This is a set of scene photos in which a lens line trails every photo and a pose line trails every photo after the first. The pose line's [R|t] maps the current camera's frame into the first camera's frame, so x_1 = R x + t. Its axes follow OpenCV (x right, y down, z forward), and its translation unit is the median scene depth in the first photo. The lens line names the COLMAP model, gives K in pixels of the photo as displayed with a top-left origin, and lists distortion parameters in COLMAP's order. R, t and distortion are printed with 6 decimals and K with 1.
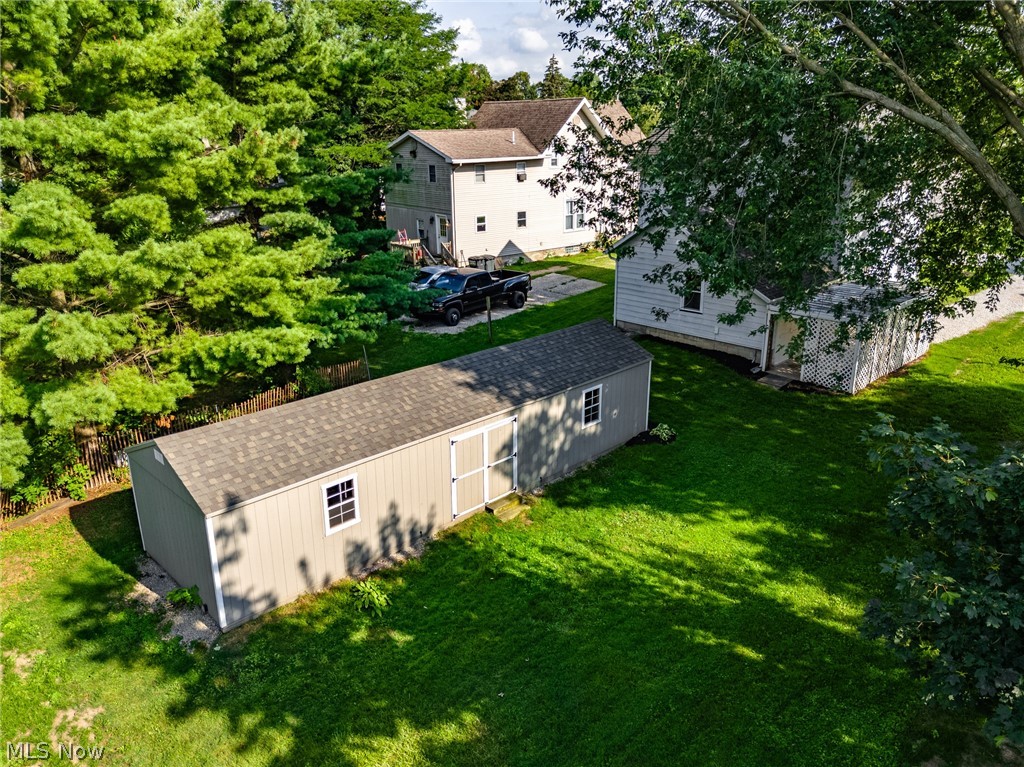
lens RADIAL K [[767.3, 0, 512.0], [0, 767.3, 383.5], [0, 0, 1]] dist [0.064662, 0.000508]
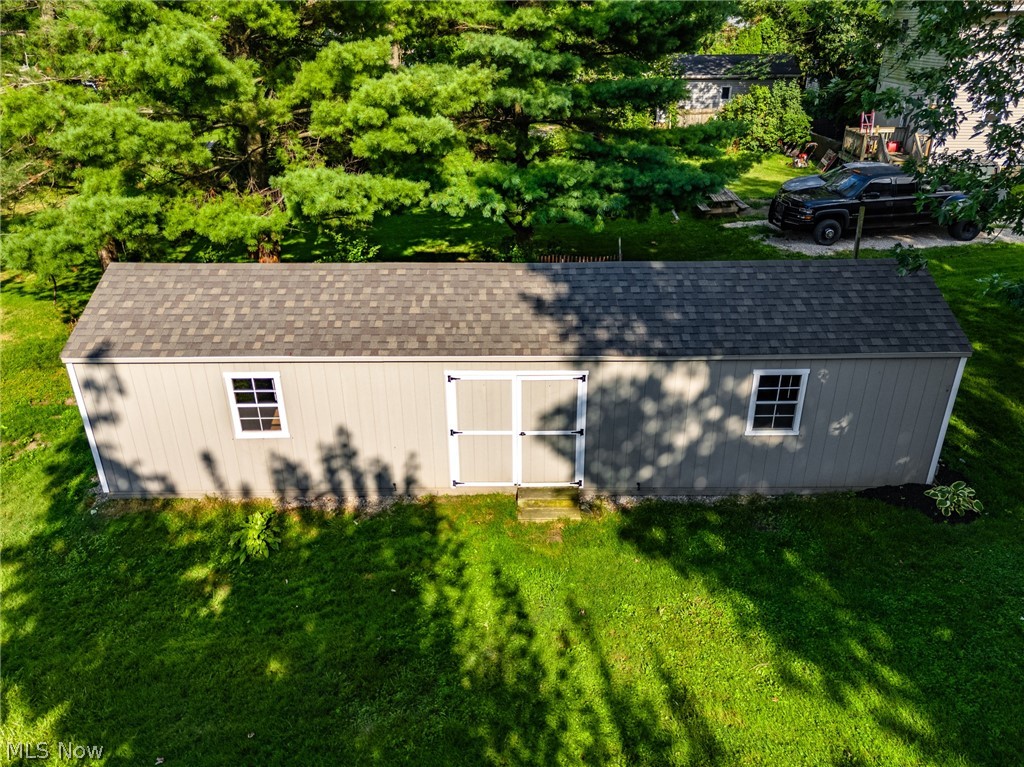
lens RADIAL K [[734.0, 0, 512.0], [0, 734.0, 383.5], [0, 0, 1]] dist [0.003373, 0.001318]
pose [[0.718956, 0.307770, -0.623201, 0.337868], [-0.222358, 0.951346, 0.213303, -0.061520], [0.658528, -0.014782, 0.752411, 0.527642]]
